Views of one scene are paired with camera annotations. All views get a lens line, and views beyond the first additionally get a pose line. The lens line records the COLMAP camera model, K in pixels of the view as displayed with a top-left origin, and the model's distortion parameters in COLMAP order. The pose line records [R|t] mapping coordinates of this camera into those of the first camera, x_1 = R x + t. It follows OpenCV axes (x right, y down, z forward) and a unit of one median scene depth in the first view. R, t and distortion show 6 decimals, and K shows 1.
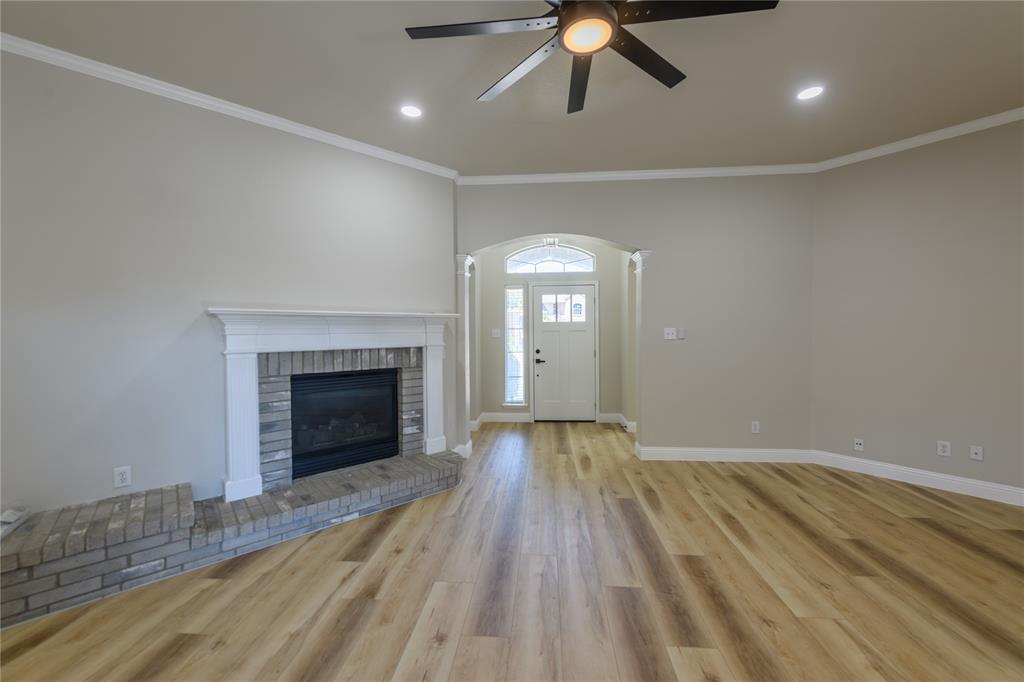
lens RADIAL K [[412.4, 0, 510.6], [0, 412.4, 337.2], [0, 0, 1]] dist [0.002374, -0.000669]
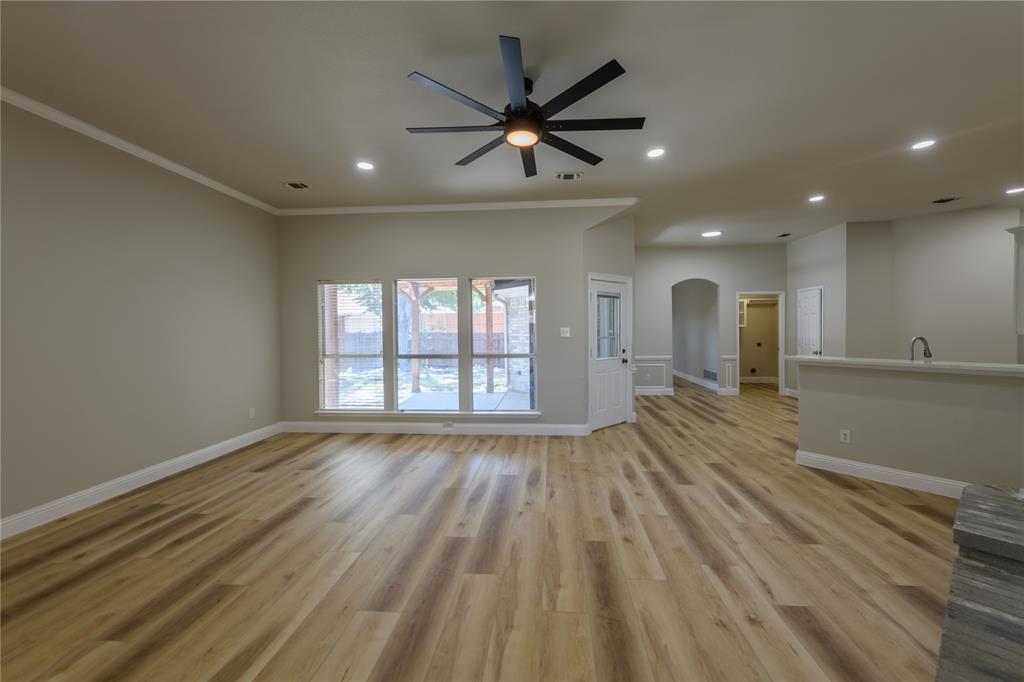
lens RADIAL K [[412.4, 0, 513.5], [0, 412.4, 336.7], [0, 0, 1]] dist [0.002374, -0.000669]
pose [[-0.999799, 0.017565, 0.009682, 0.174023], [0.017906, 0.999177, 0.036398, -0.036527], [-0.009035, 0.036564, -0.999290, 2.068307]]
